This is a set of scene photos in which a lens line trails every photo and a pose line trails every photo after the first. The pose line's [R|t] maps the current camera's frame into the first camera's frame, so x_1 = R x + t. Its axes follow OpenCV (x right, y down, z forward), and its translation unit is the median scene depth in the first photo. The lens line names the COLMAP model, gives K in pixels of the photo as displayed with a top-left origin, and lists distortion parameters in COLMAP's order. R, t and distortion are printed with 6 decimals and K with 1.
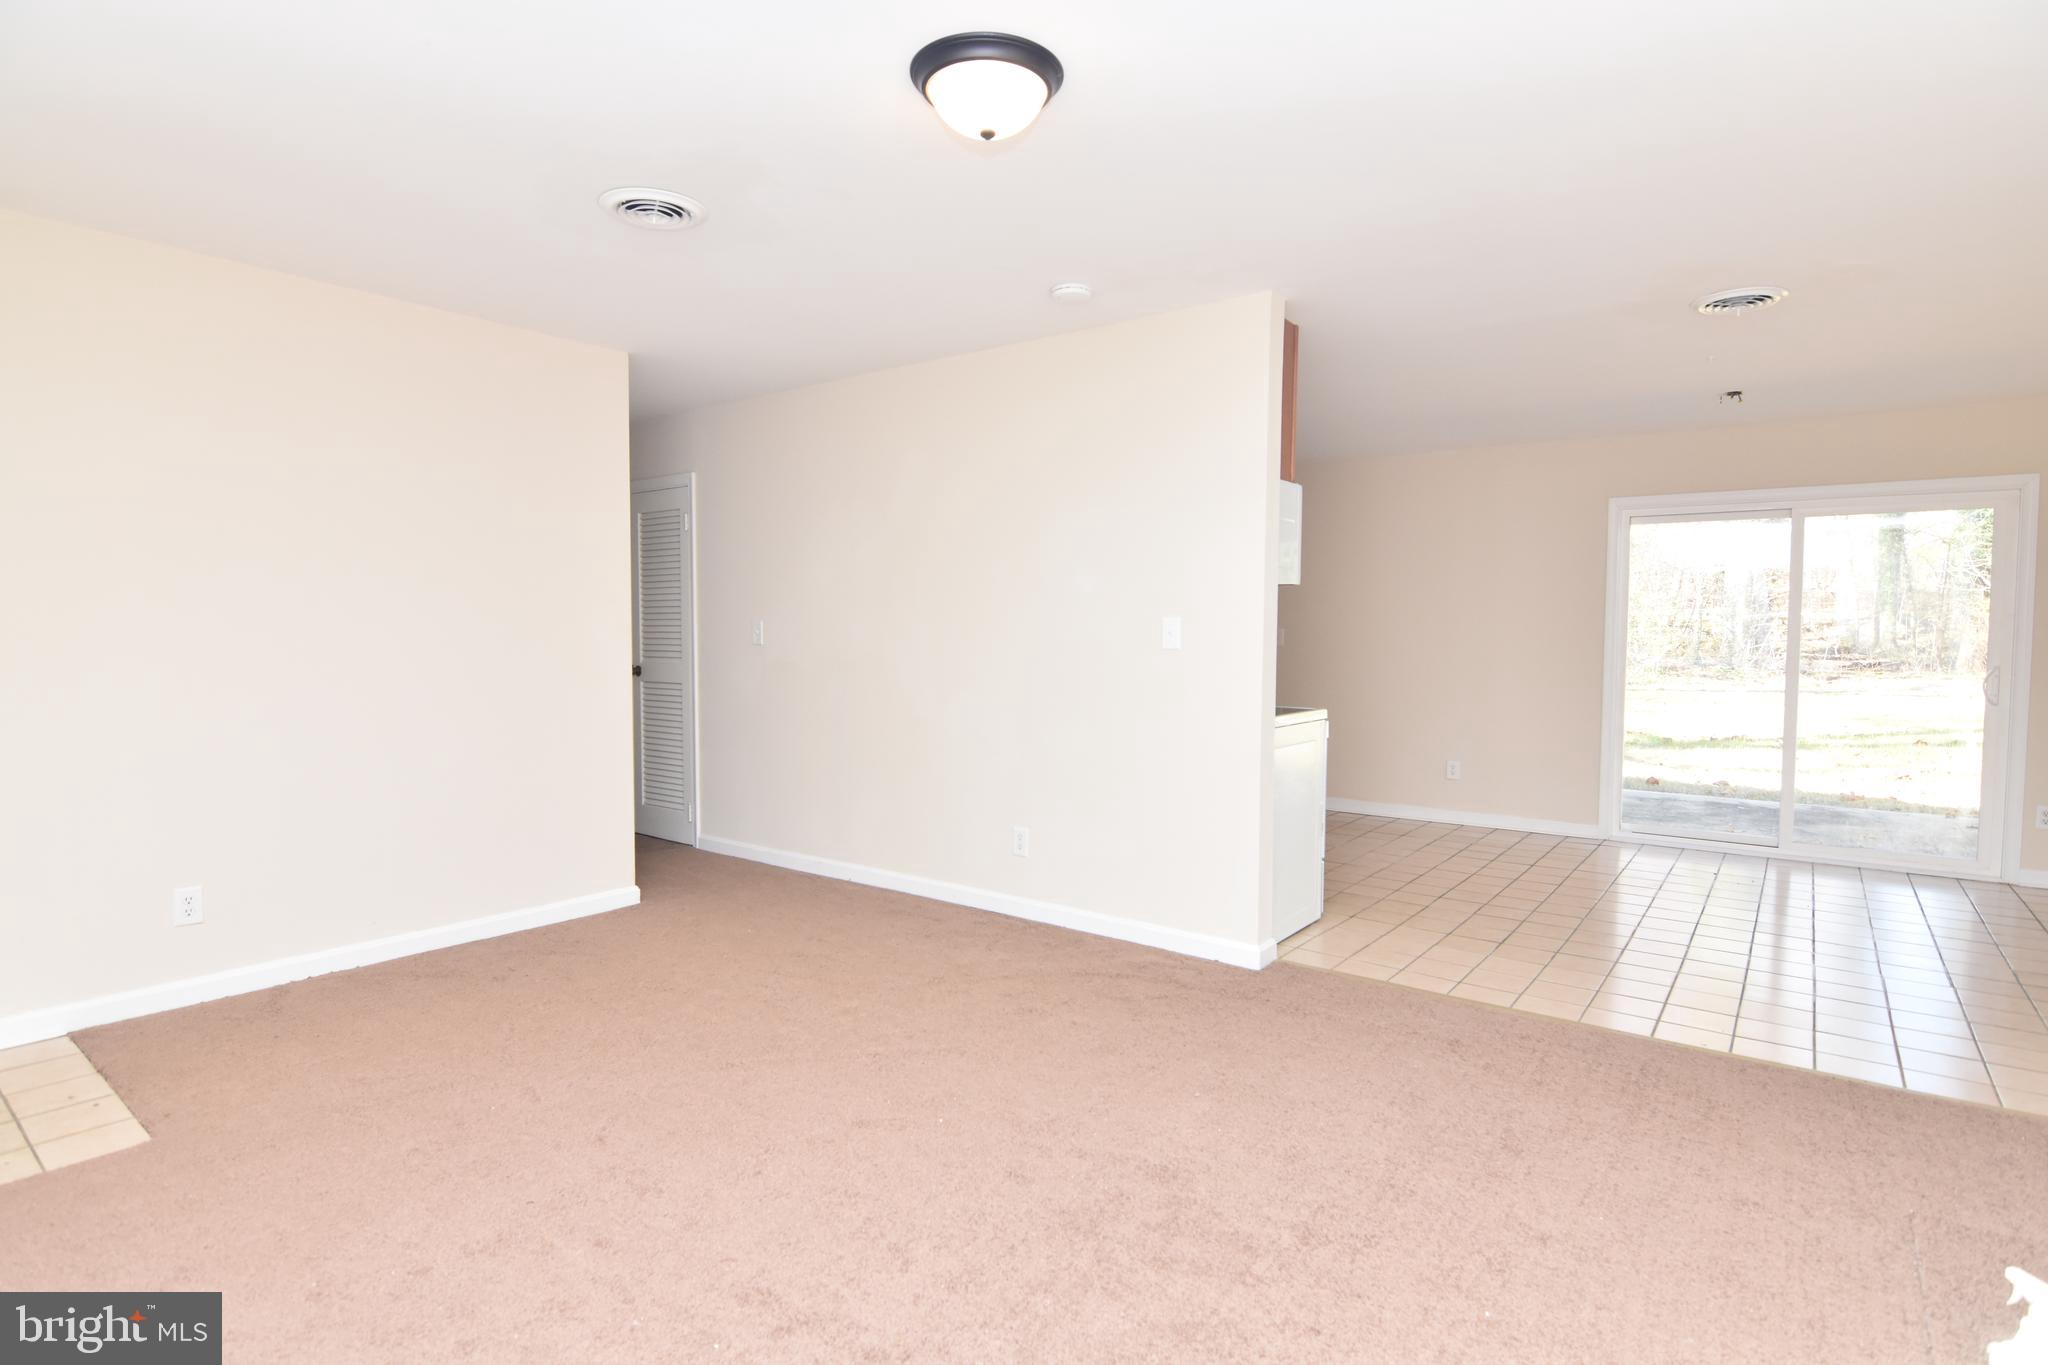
lens RADIAL K [[1047.4, 0, 1029.9], [0, 1047.4, 690.2], [0, 0, 1]] dist [-0.012272, 0.001136]
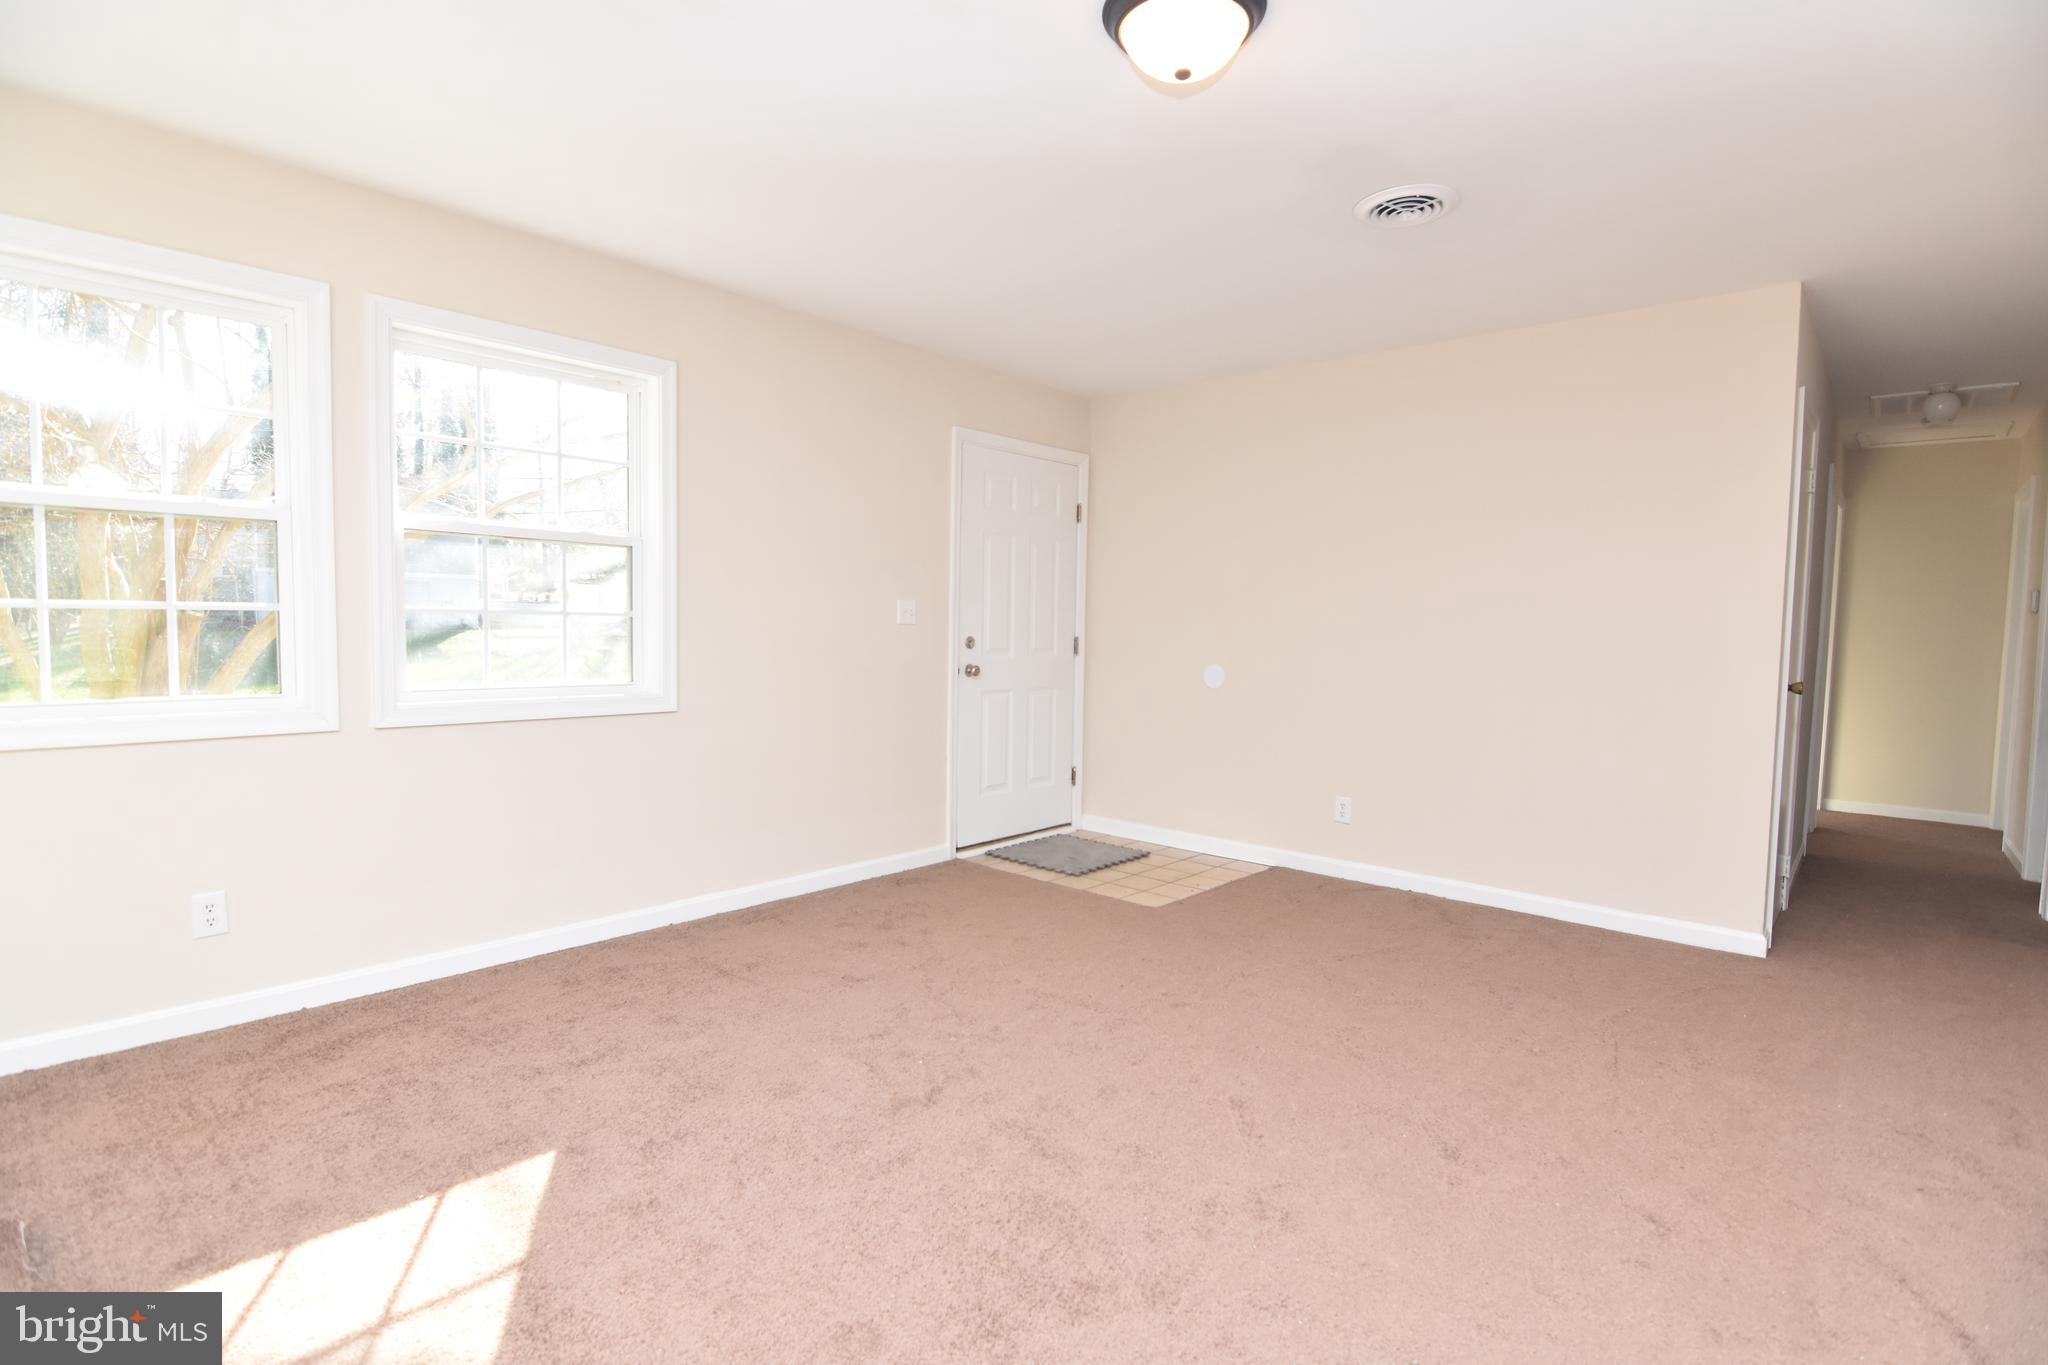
lens RADIAL K [[978.6, 0, 1012.4], [0, 978.6, 684.5], [0, 0, 1]] dist [-0.016893, -0.001268]
pose [[-0.100295, 0.053553, -0.993515, 0.418029], [-0.067914, 0.995853, 0.060535, -0.013956], [0.992637, 0.073545, -0.096242, 0.466522]]
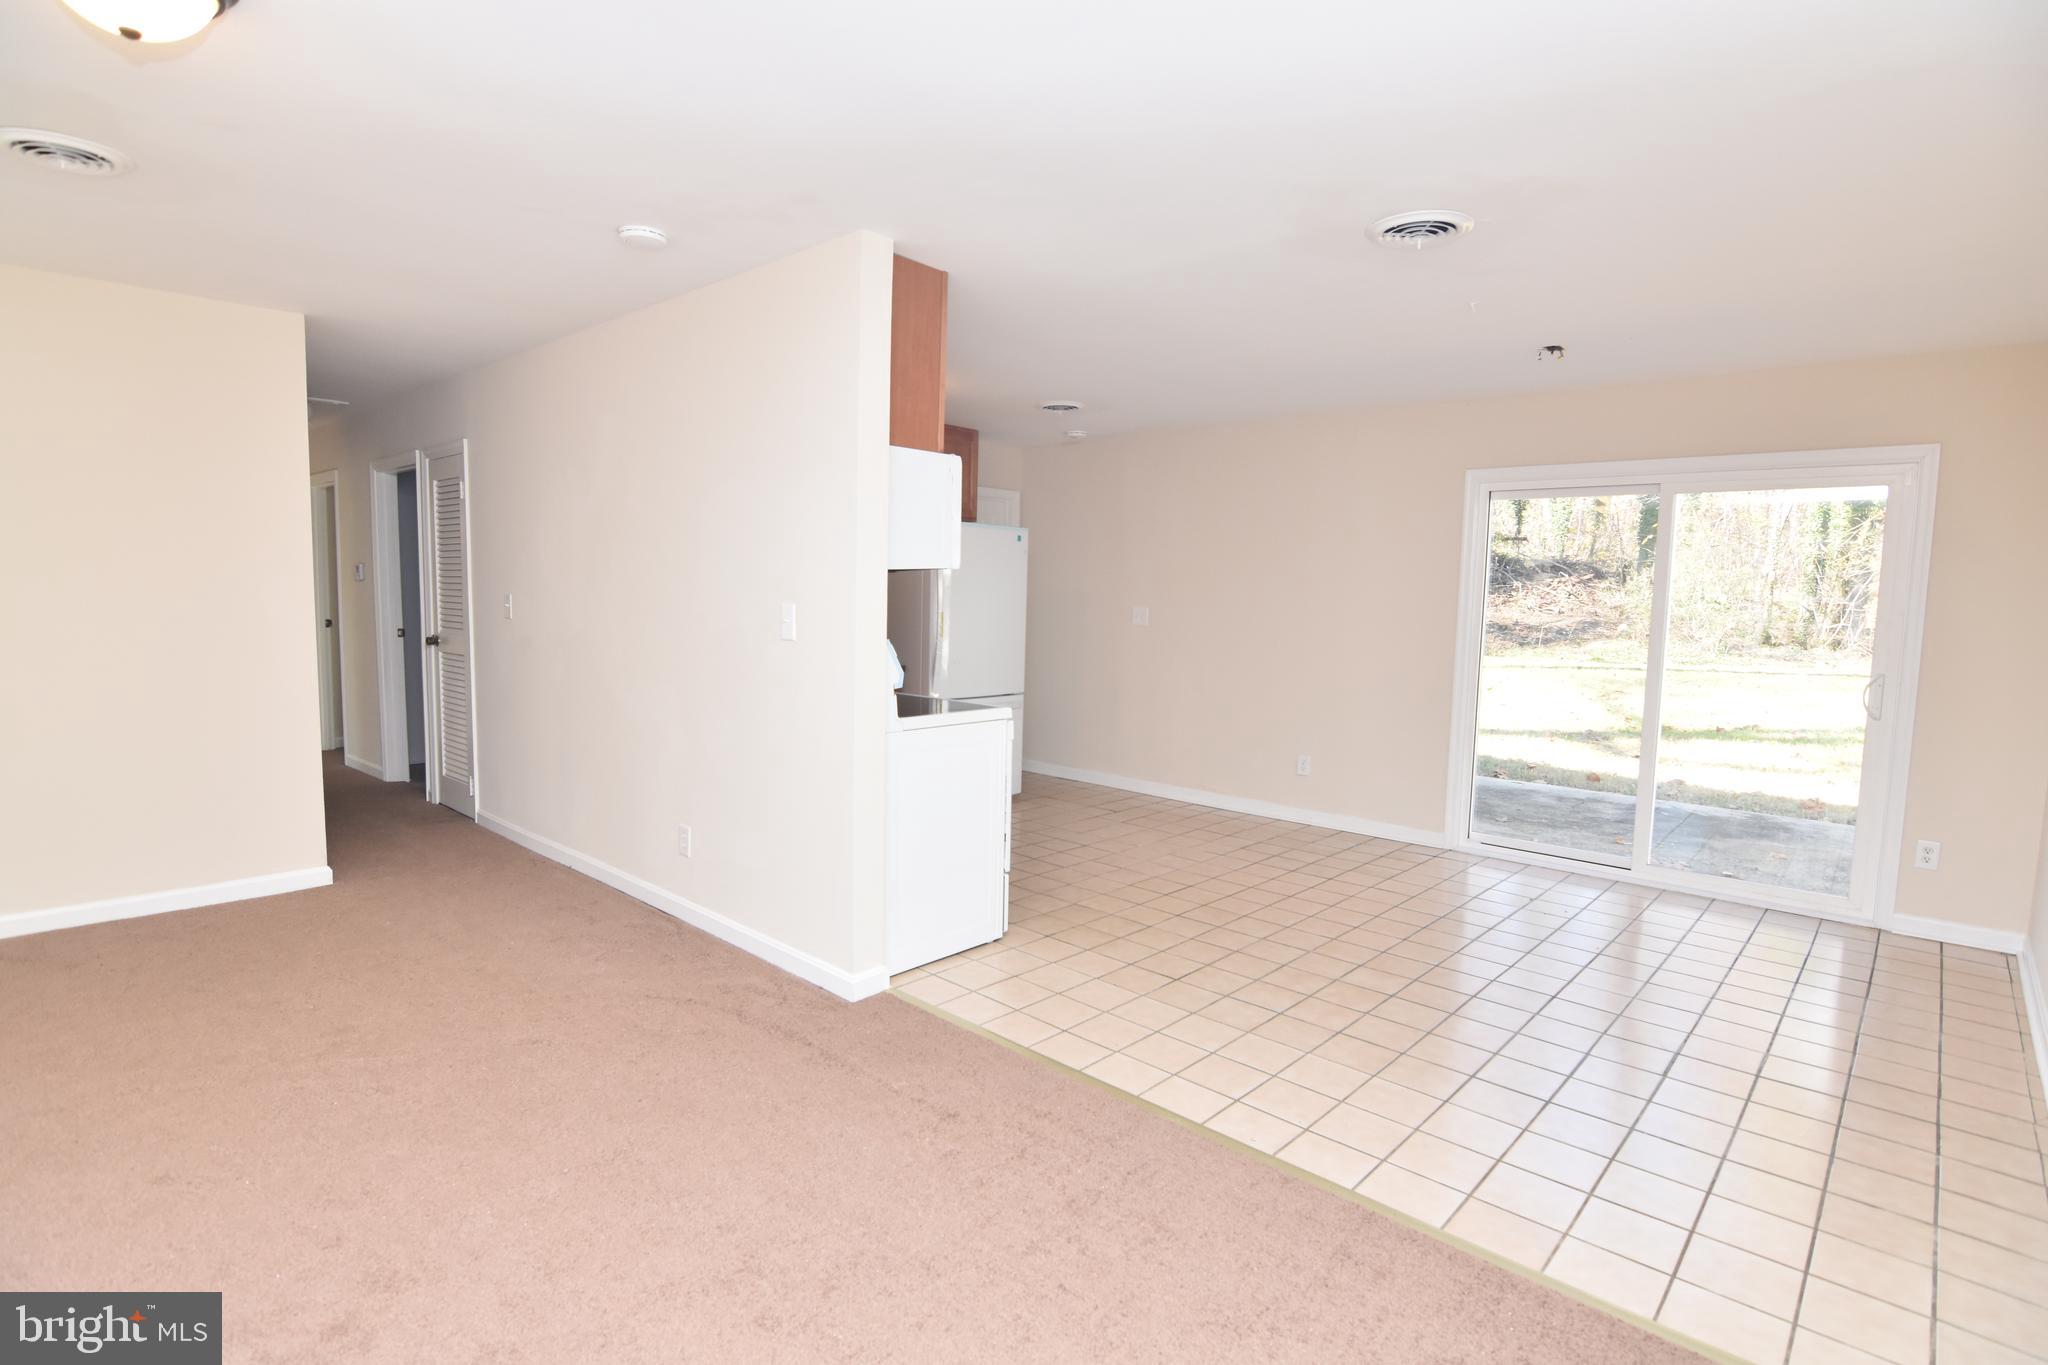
lens RADIAL K [[1019.6, 0, 1014.2], [0, 1019.6, 682.3], [0, 0, 1]] dist [-0.002835, -0.001246]
pose [[0.994895, 0.025593, -0.097611, 0.347602], [-0.022499, 0.999213, 0.032665, -0.030080], [0.098370, -0.030302, 0.994688, 0.122269]]
